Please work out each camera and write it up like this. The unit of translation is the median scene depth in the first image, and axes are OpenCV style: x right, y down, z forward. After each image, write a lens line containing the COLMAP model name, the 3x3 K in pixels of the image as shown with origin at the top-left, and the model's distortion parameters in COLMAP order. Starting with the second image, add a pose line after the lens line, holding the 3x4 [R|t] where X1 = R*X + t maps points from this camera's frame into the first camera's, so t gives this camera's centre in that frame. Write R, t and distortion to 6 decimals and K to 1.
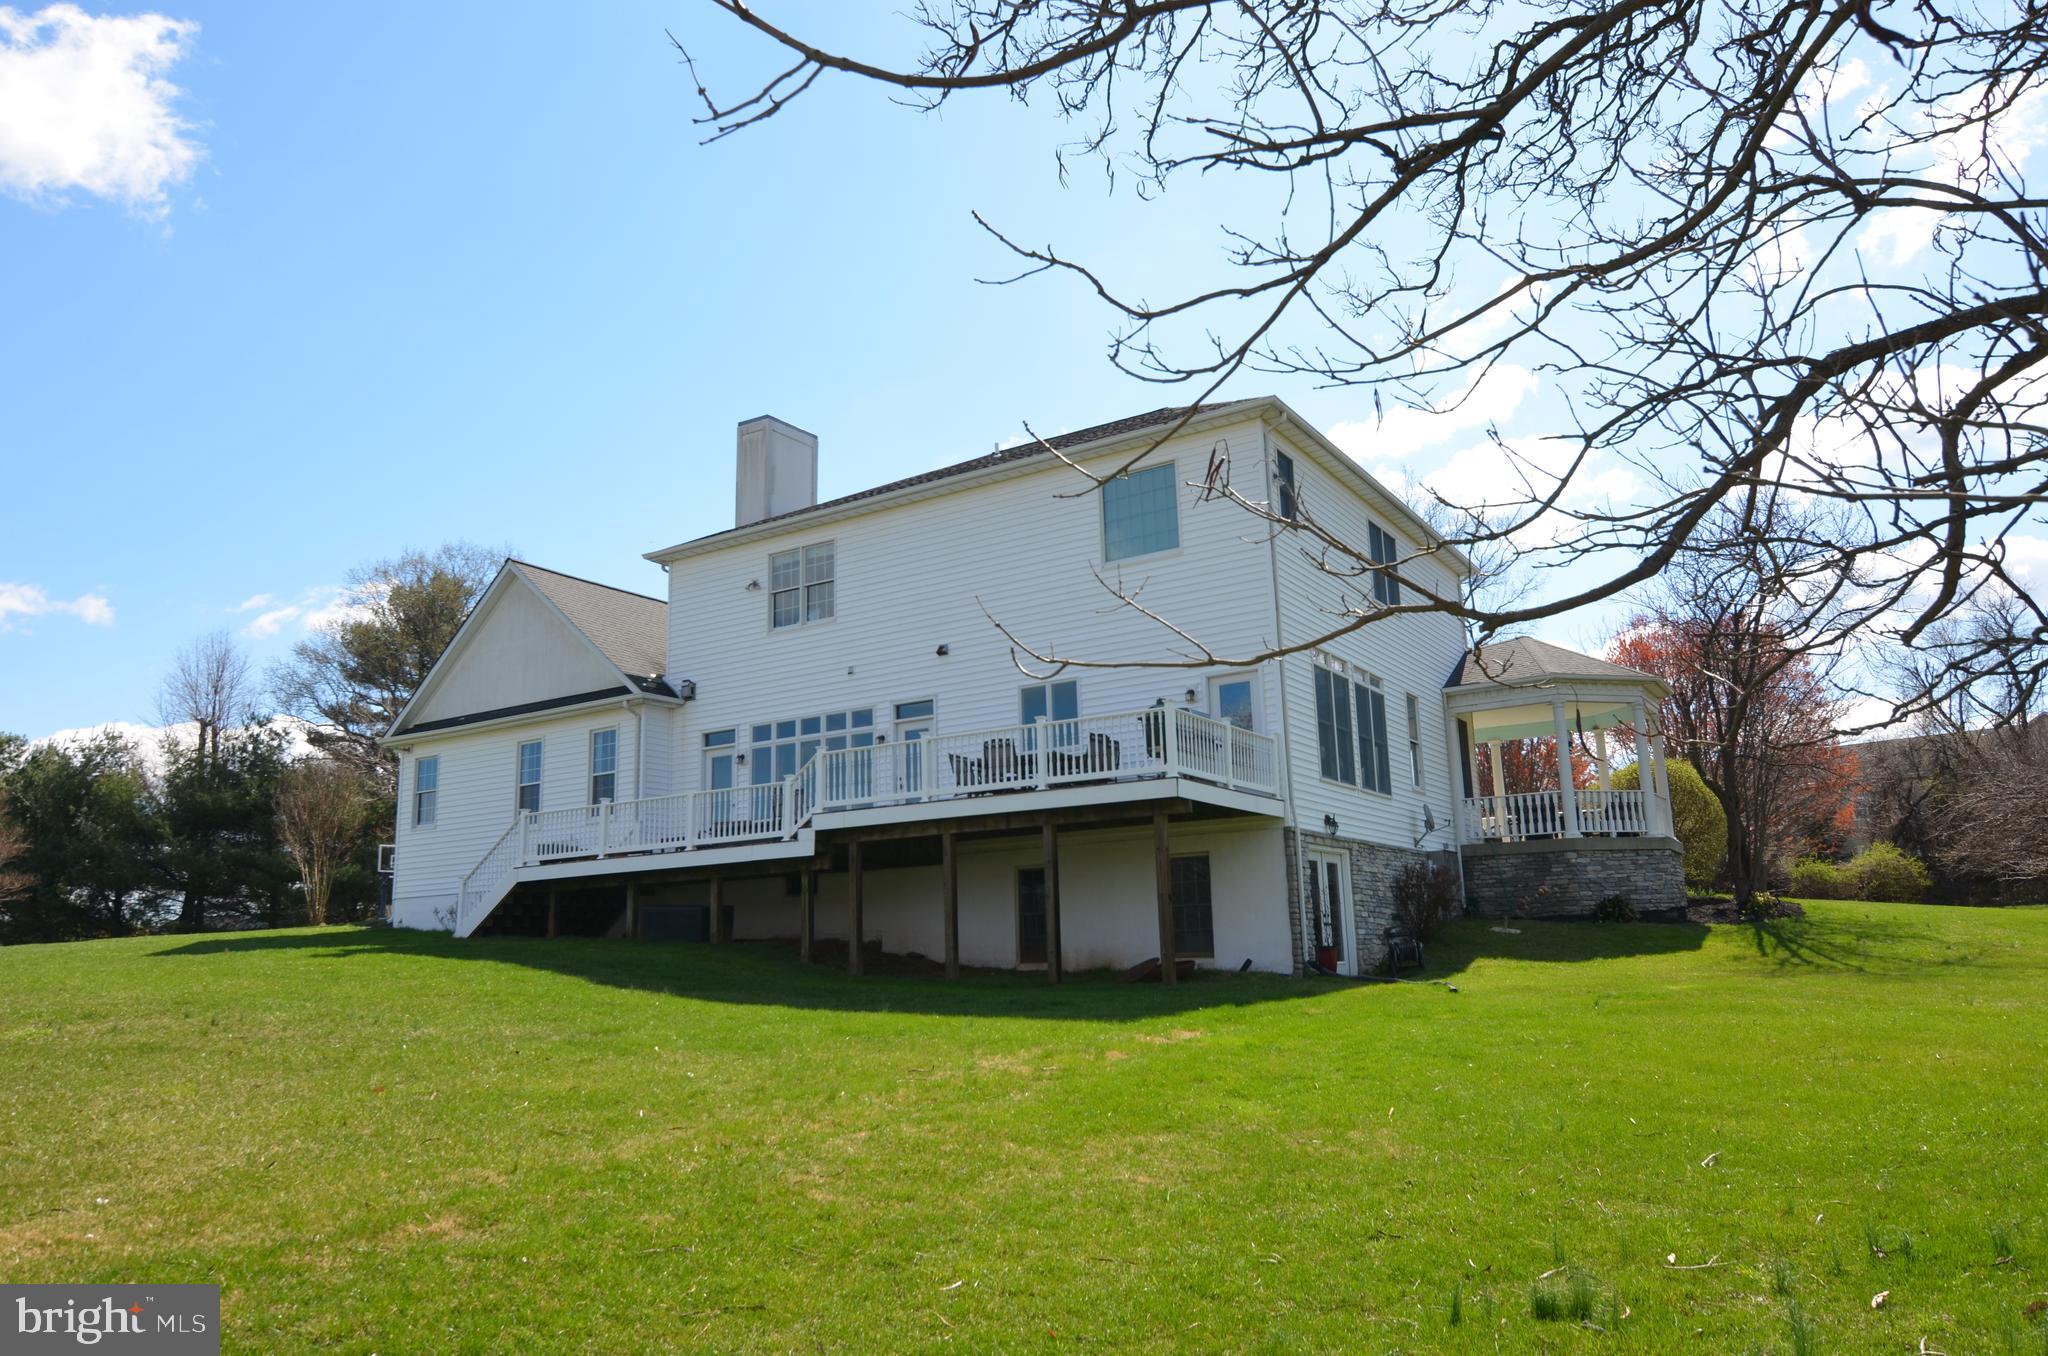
lens RADIAL K [[1379.7, 0, 1024.0], [0, 1379.7, 678.0], [0, 0, 1]] dist [0.002051, -0.001833]
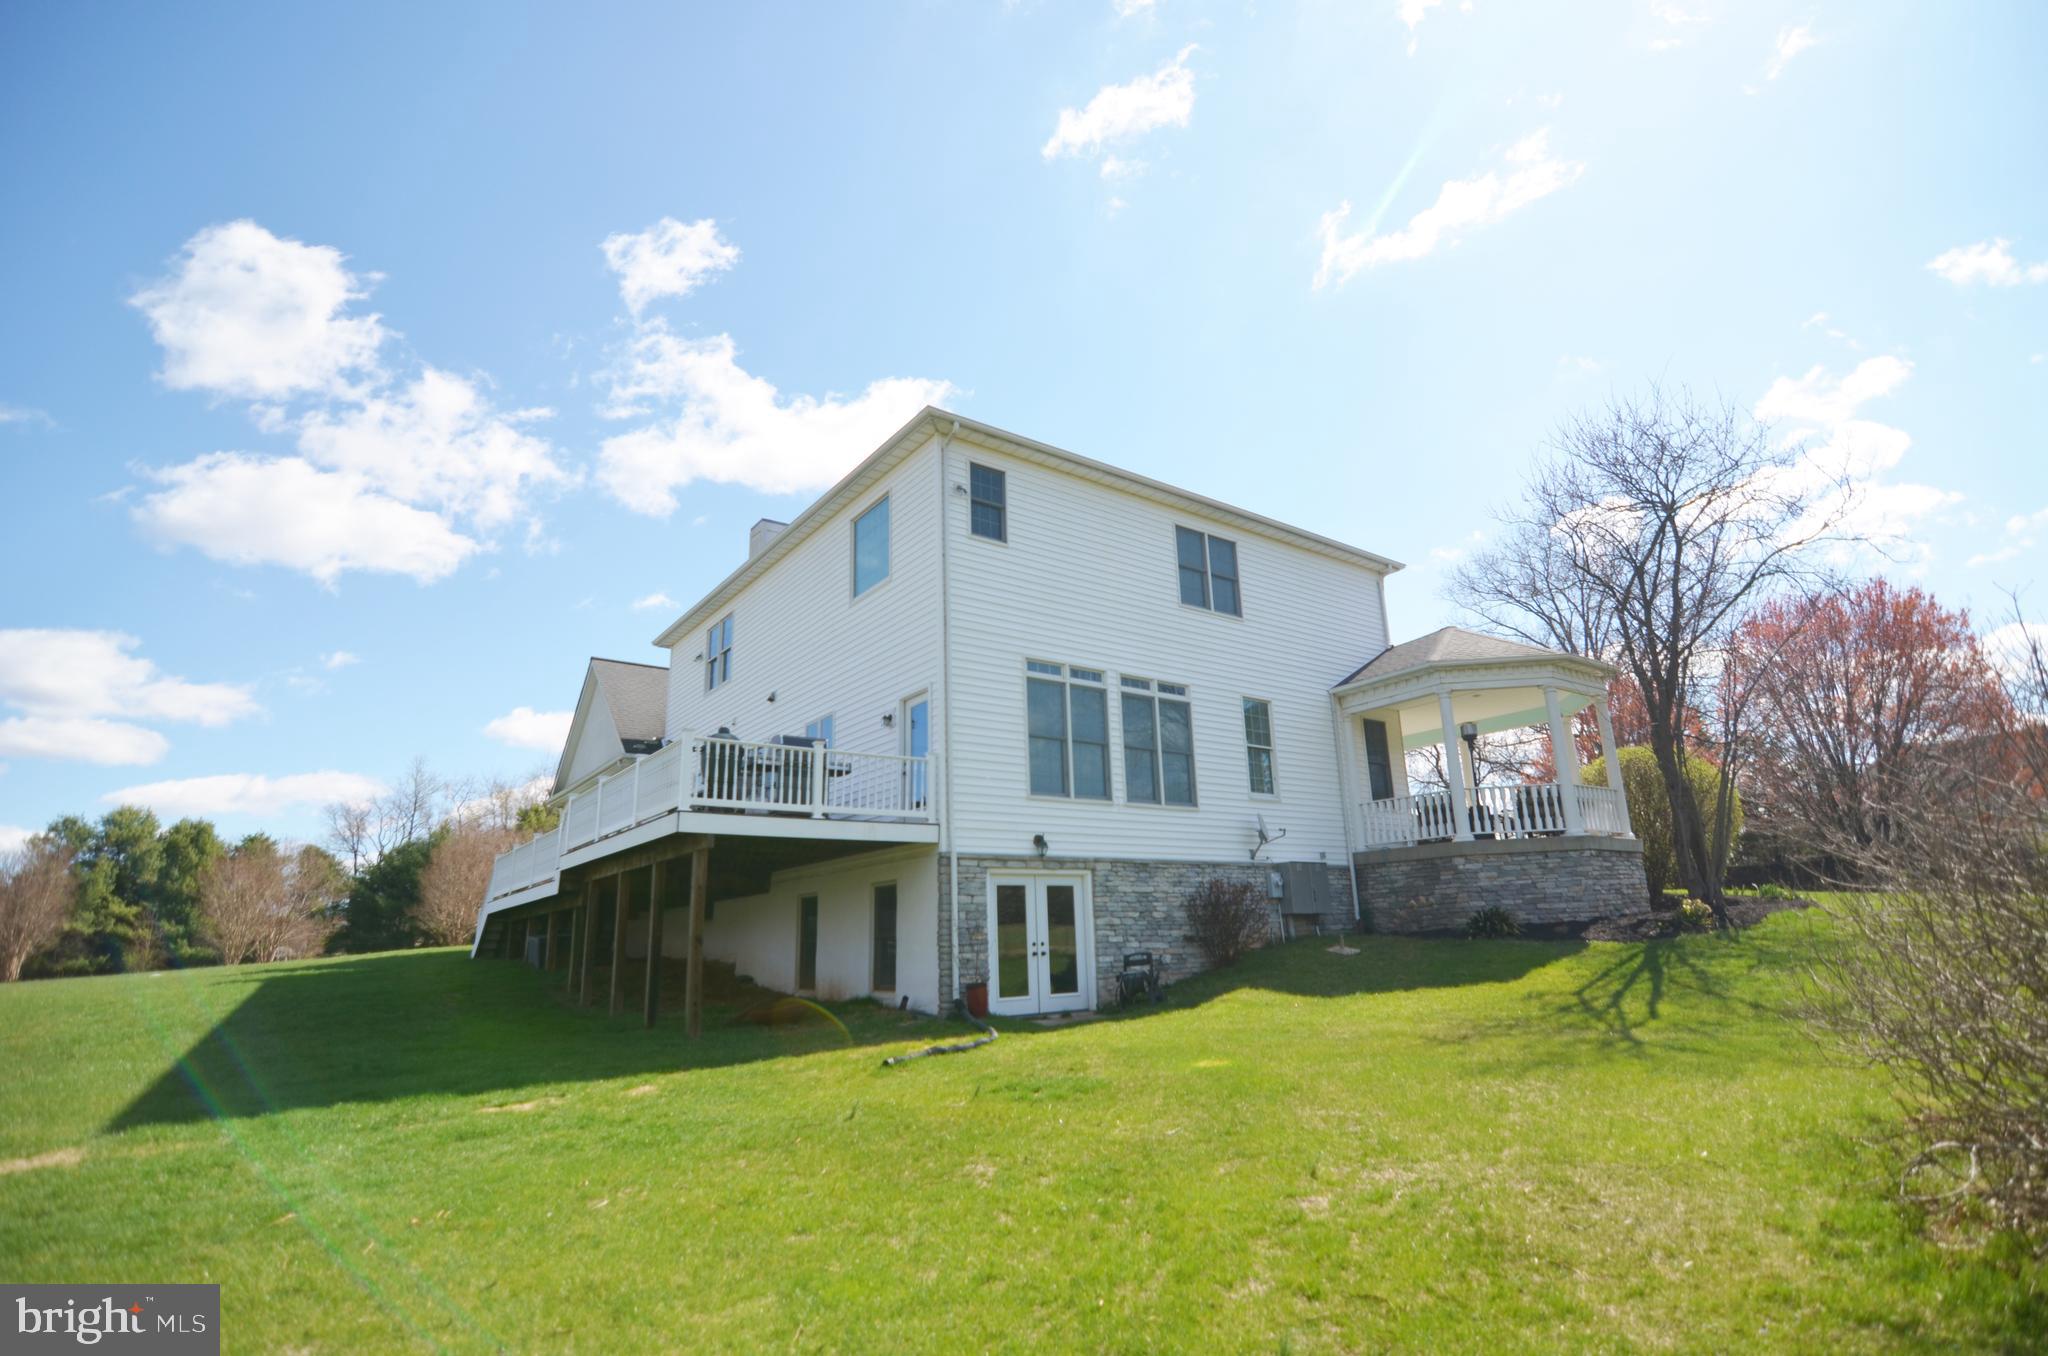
lens RADIAL K [[993.9, 0, 1024.0], [0, 993.9, 678.0], [0, 0, 1]] dist [0.001353, 0.000030]
pose [[0.930433, -0.100502, -0.352413, 0.445637], [0.082385, 0.994408, -0.066077, 0.035814], [0.357083, 0.032447, 0.933509, 0.350309]]
